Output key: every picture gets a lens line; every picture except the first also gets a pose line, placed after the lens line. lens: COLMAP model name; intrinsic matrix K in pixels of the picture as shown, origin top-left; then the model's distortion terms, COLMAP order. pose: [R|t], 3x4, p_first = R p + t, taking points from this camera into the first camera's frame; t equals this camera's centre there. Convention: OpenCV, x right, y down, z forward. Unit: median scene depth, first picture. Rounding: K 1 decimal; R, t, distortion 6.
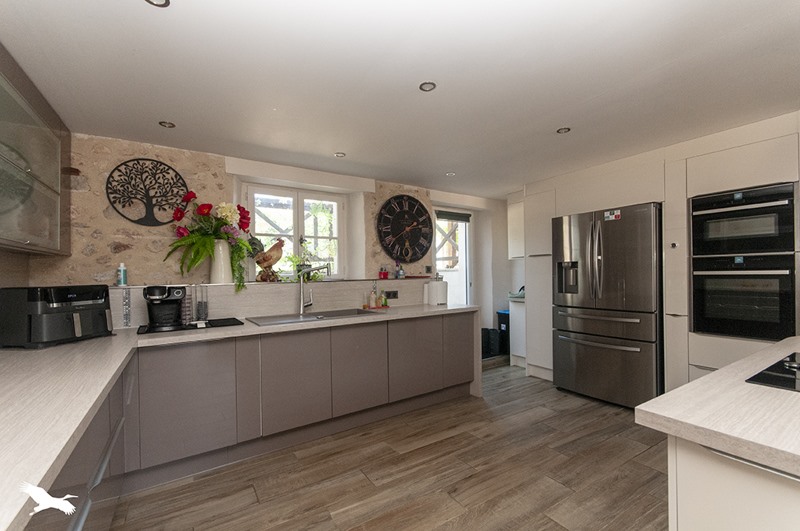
lens RADIAL K [[355.0, 0, 398.8], [0, 355.0, 269.2], [0, 0, 1]] dist [-0.000724, -0.000155]
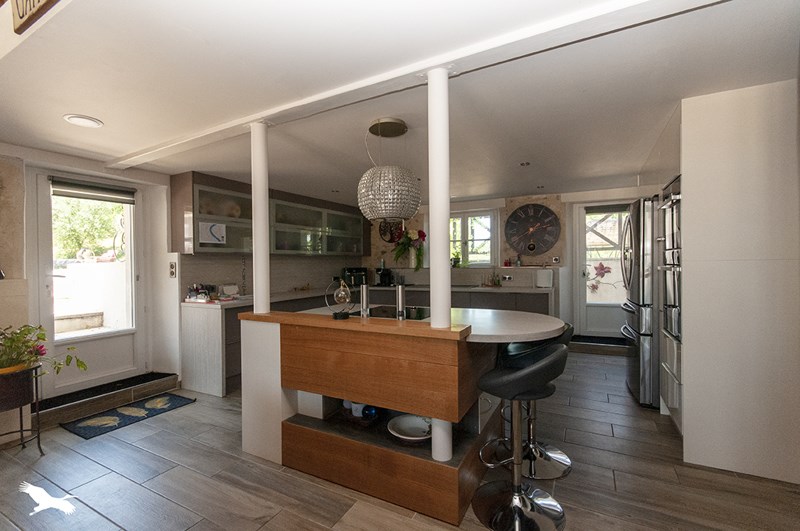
lens RADIAL K [[355.0, 0, 398.8], [0, 355.0, 269.2], [0, 0, 1]] dist [-0.000724, -0.000155]
pose [[0.498473, 0.023705, -0.866581, 0.935765], [0.017963, 0.999129, 0.037663, -0.024609], [0.866719, -0.034340, 0.497613, -0.094644]]
